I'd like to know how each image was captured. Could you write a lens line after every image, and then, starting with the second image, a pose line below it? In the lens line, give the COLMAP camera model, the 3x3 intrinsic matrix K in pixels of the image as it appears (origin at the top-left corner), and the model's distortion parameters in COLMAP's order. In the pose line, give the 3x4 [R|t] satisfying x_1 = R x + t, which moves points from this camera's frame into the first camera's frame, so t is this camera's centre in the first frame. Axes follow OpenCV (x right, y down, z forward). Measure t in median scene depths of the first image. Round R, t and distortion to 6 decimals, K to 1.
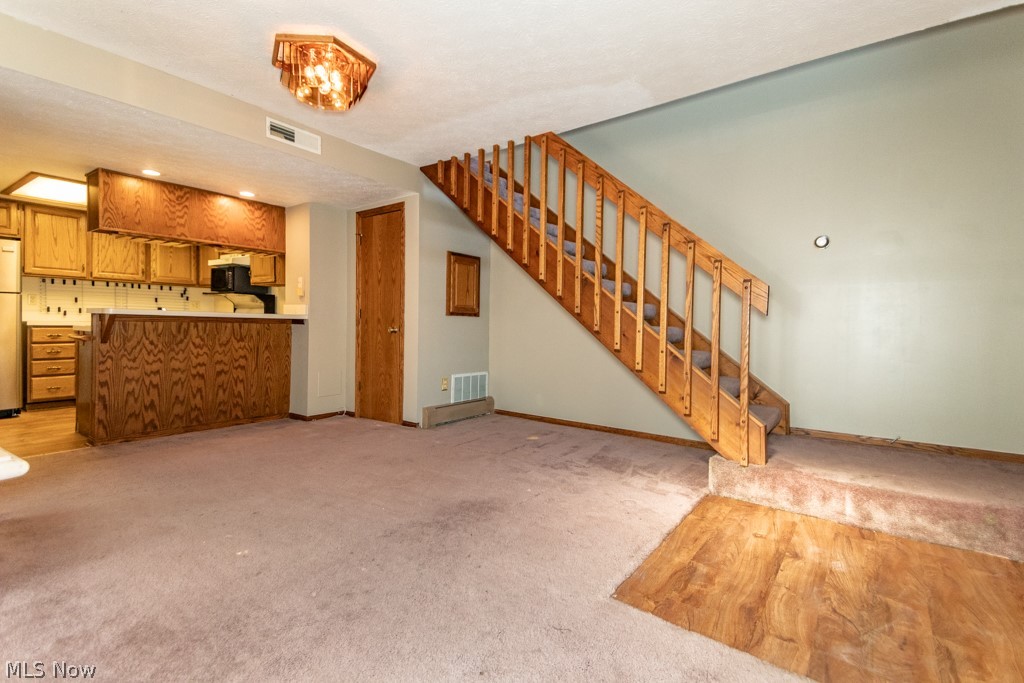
lens RADIAL K [[480.3, 0, 528.1], [0, 480.3, 333.0], [0, 0, 1]] dist [0.061698, -0.020263]
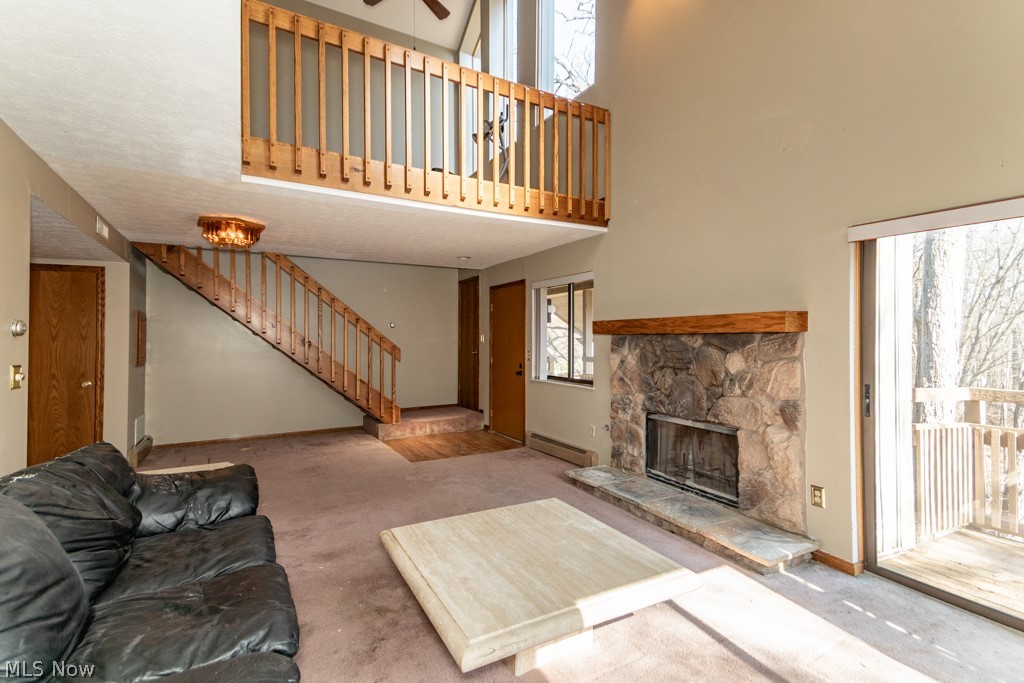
lens RADIAL K [[480.3, 0, 517.6], [0, 480.3, 338.5], [0, 0, 1]] dist [0.061698, -0.020263]
pose [[0.414646, -0.015998, 0.909842, -0.876887], [0.031353, 0.999503, 0.003286, -0.081873], [-0.909443, 0.027164, 0.414942, -0.328896]]
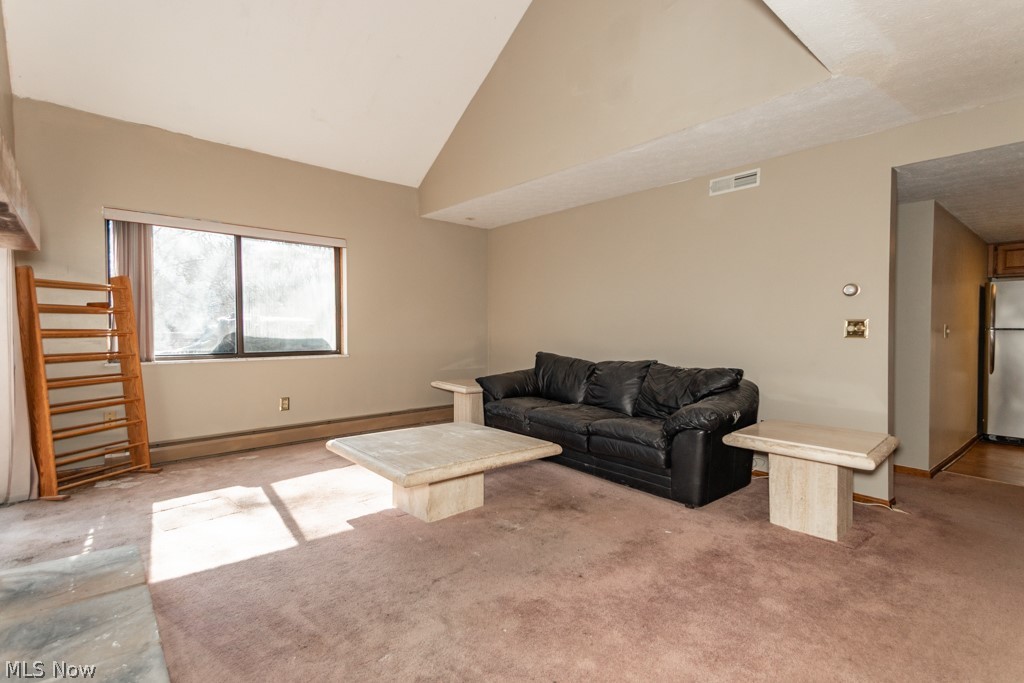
lens RADIAL K [[480.3, 0, 507.6], [0, 480.3, 335.8], [0, 0, 1]] dist [0.061698, -0.020263]
pose [[-0.238976, -0.013015, -0.970938, 0.219364], [-0.040985, 0.999154, -0.003305, -0.015356], [0.970160, 0.039004, -0.239308, 0.131079]]
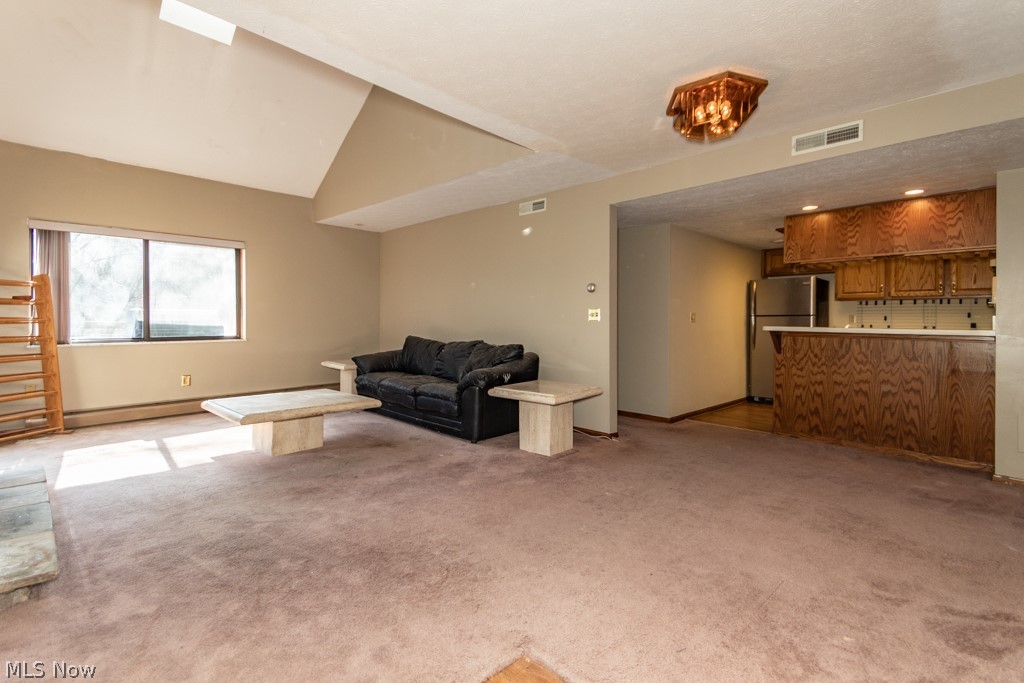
lens RADIAL K [[480.3, 0, 493.5], [0, 480.3, 318.1], [0, 0, 1]] dist [0.061698, -0.020263]
pose [[-0.181025, -0.029431, -0.983038, 0.427576], [-0.036477, 0.999065, -0.023194, -0.011900], [0.982802, 0.031660, -0.181930, 0.433974]]
